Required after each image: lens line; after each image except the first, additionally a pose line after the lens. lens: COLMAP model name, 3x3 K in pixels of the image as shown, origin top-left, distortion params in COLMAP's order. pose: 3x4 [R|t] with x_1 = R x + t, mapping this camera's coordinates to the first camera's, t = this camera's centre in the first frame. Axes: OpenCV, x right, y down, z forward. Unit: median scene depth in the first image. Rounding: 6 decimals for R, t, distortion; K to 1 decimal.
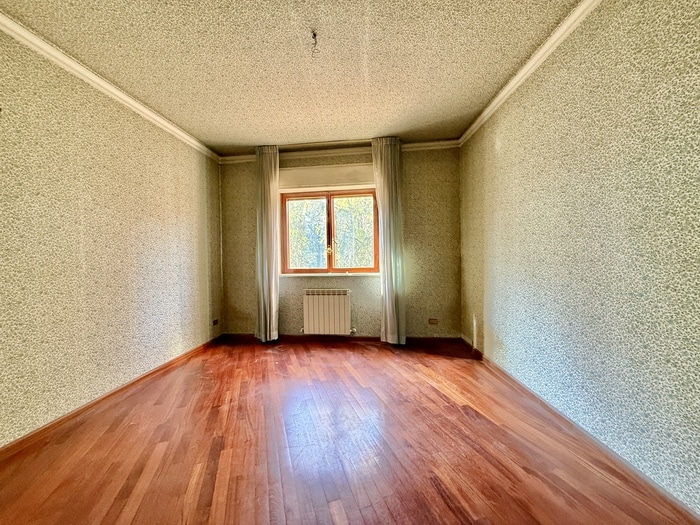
lens RADIAL K [[281.3, 0, 352.6], [0, 281.3, 260.9], [0, 0, 1]] dist [-0.002456, 0.000833]
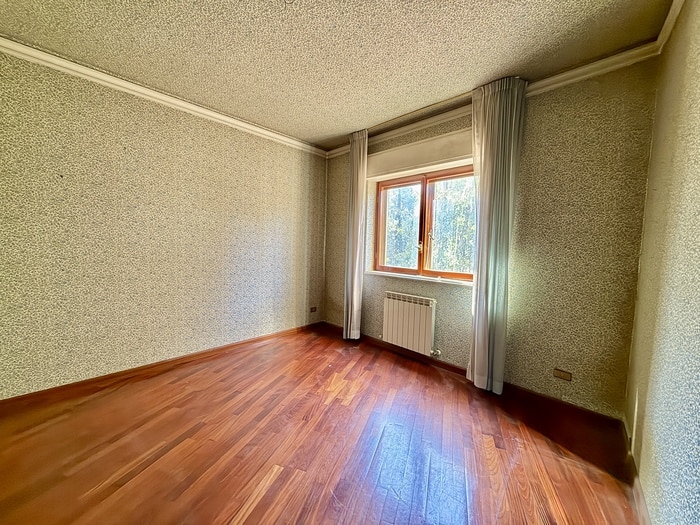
lens RADIAL K [[281.3, 0, 349.8], [0, 281.3, 261.7], [0, 0, 1]] dist [-0.002456, 0.000833]
pose [[0.782993, 0.077898, -0.617134, 0.284482], [-0.048007, 0.996736, 0.064904, -0.043157], [0.620175, -0.021193, 0.784177, 0.252598]]
